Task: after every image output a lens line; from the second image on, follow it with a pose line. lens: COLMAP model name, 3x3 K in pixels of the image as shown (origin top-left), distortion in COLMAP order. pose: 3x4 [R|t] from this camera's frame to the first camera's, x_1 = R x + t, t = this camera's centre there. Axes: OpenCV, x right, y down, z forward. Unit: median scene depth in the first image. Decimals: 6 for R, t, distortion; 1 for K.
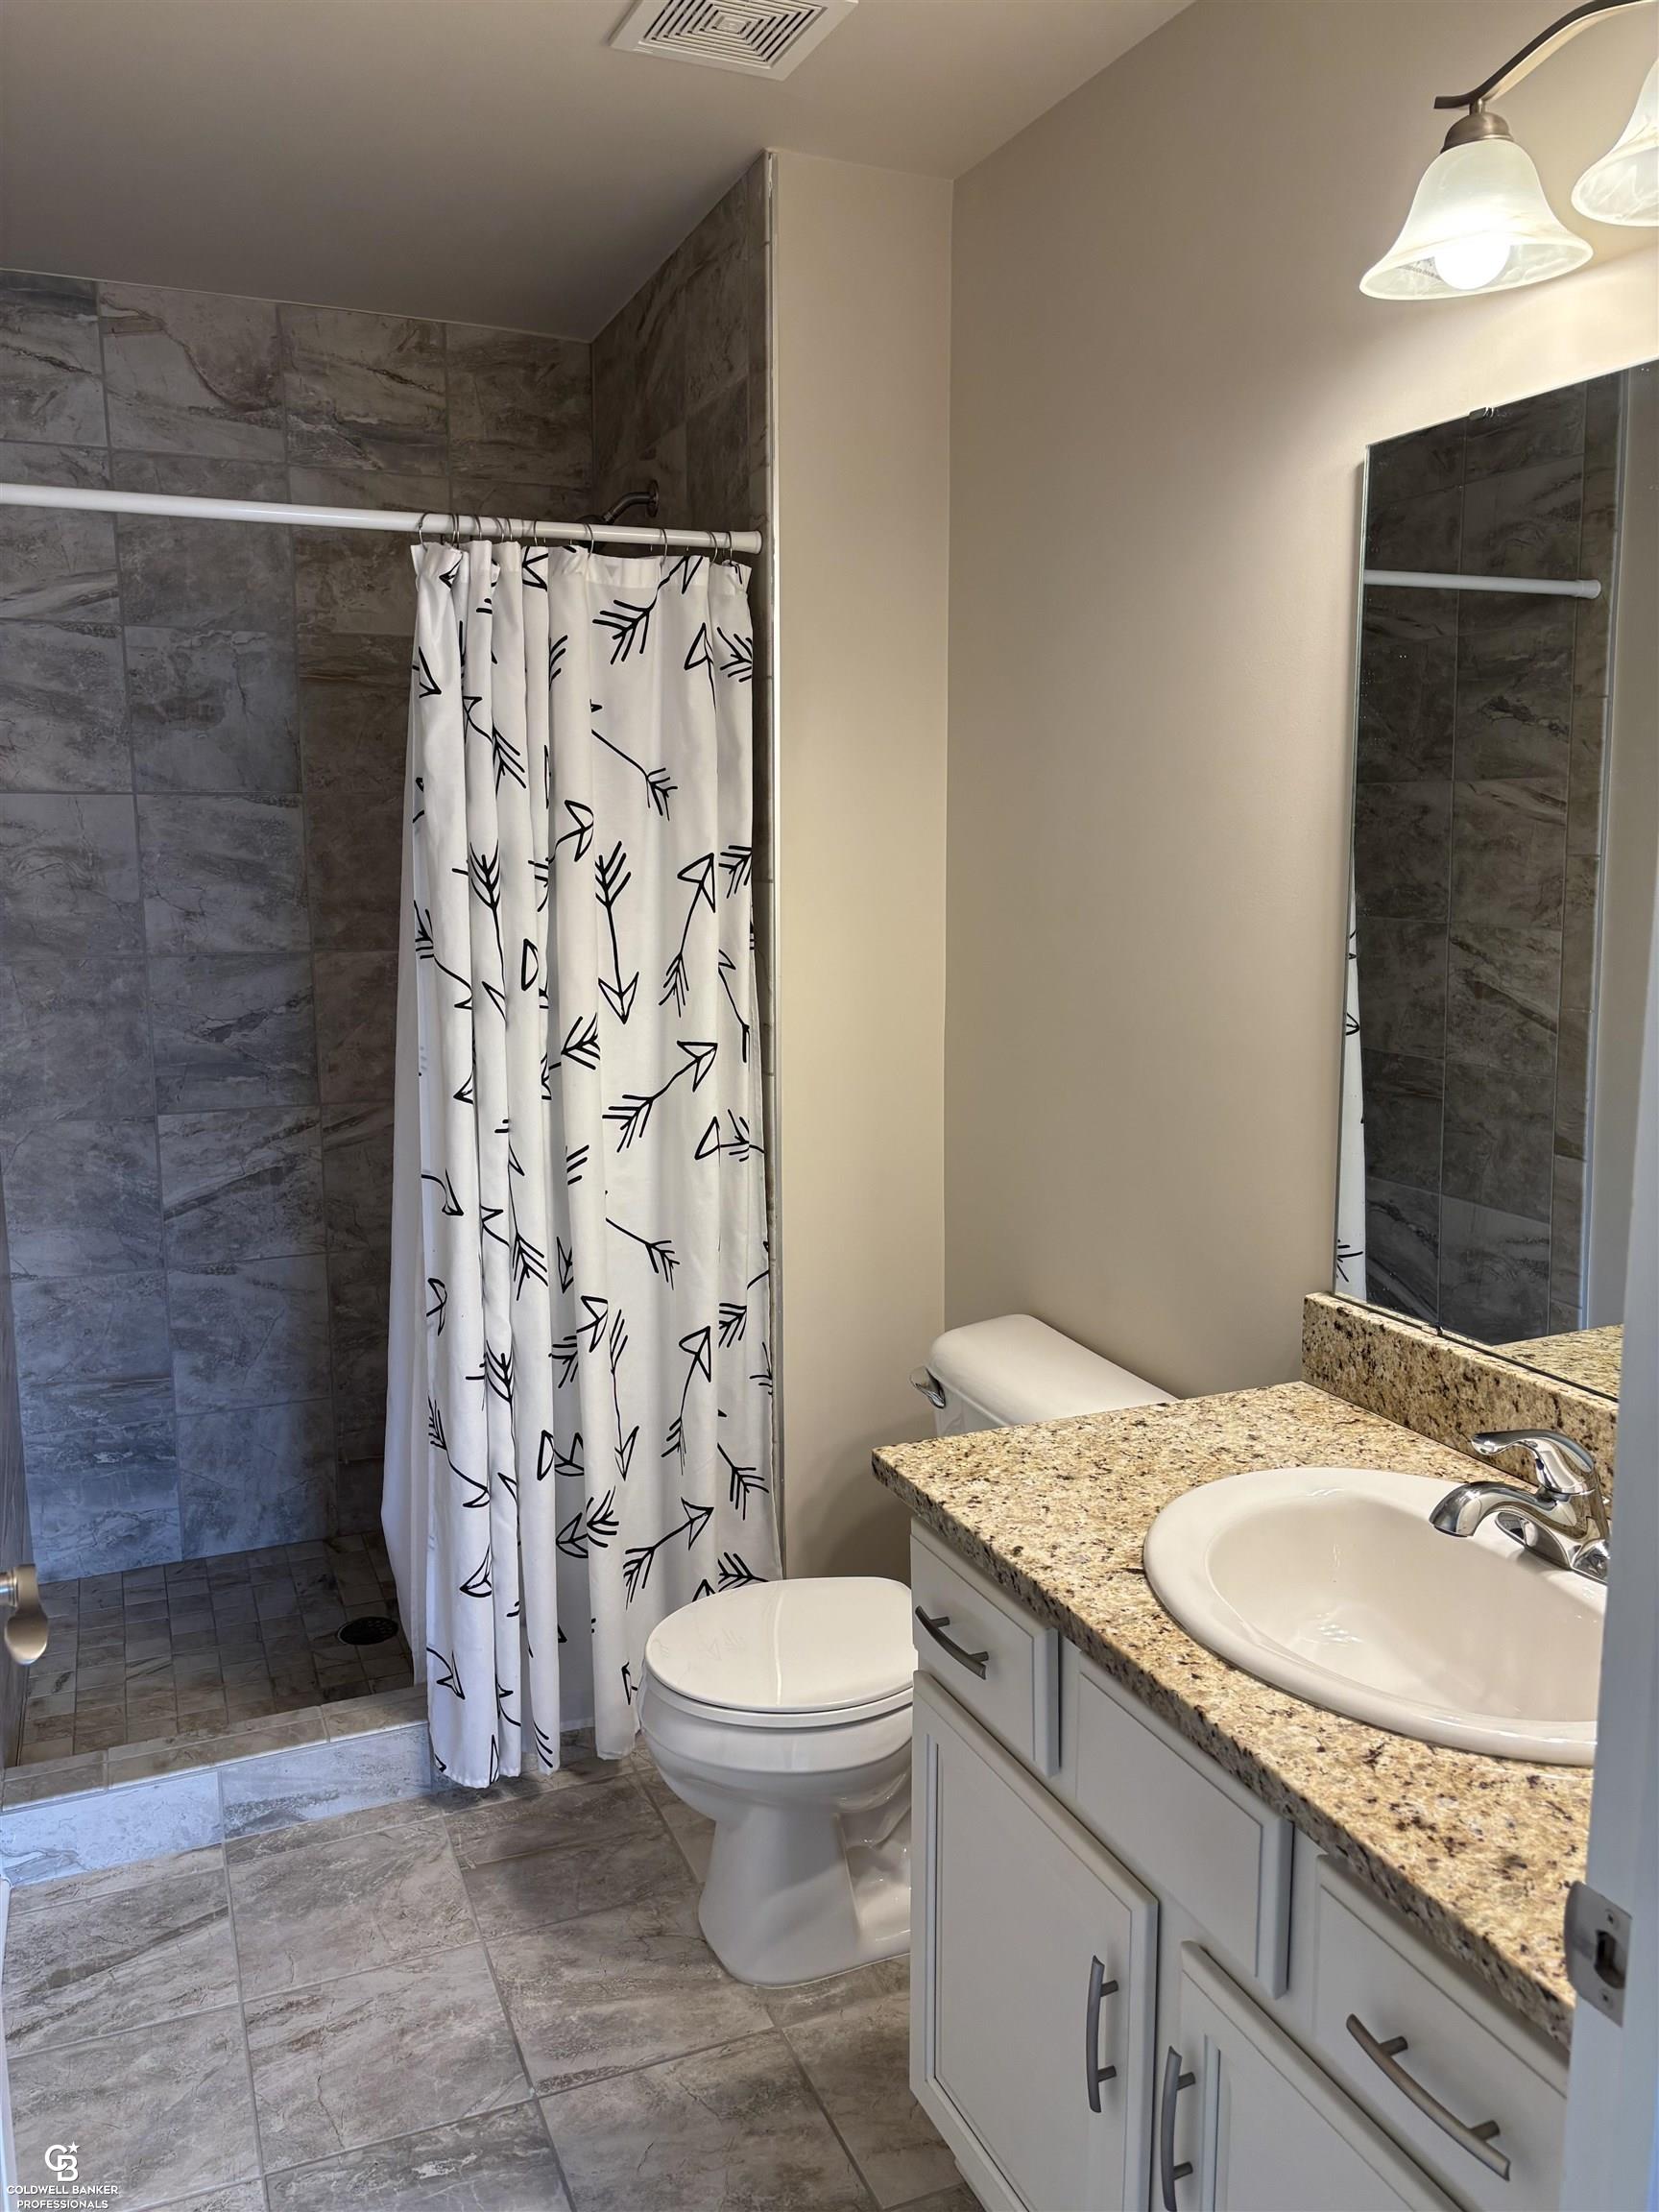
lens RADIAL K [[1628.7, 0, 821.4], [0, 1628.7, 1105.6], [0, 0, 1]] dist [0.068279, -0.078343]
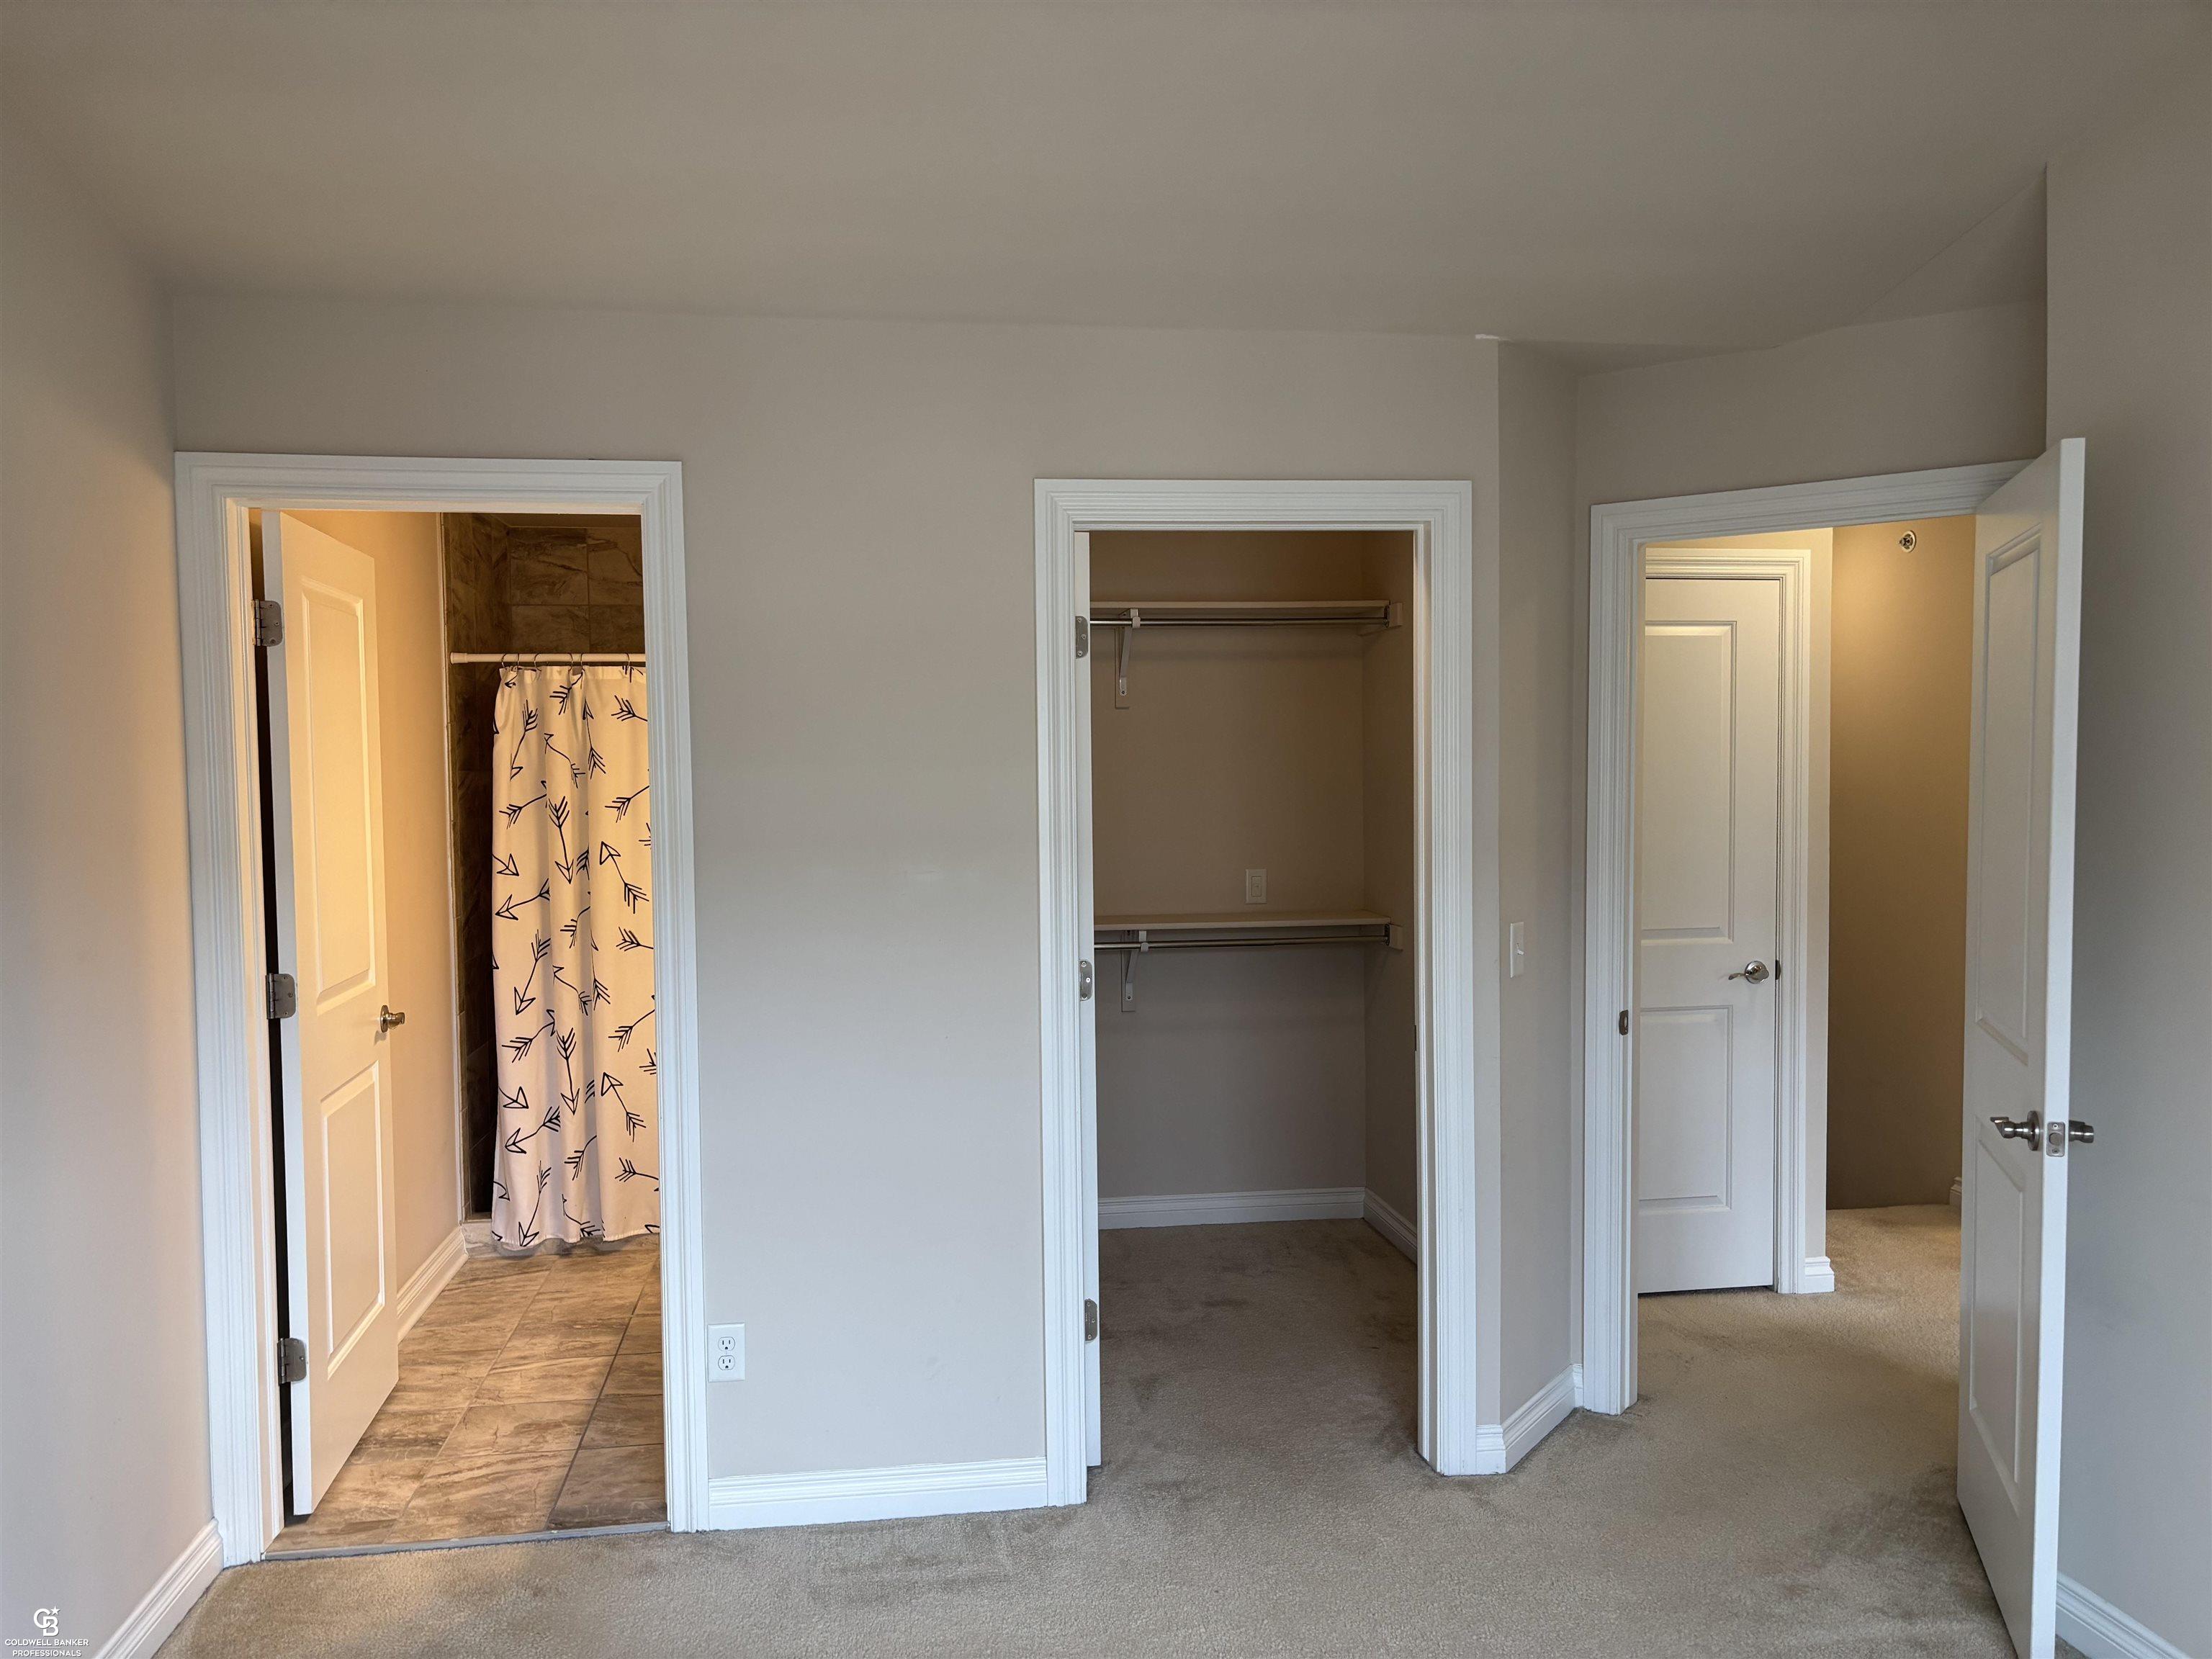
lens RADIAL K [[1665.0, 0, 1109.4], [0, 1665.0, 842.5], [0, 0, 1]] dist [0.031720, 0.003592]
pose [[0.966015, 0.006902, -0.258394, 0.982122], [-0.035337, 0.993785, -0.105561, 0.131258], [0.256060, 0.111104, 0.960255, -1.078023]]
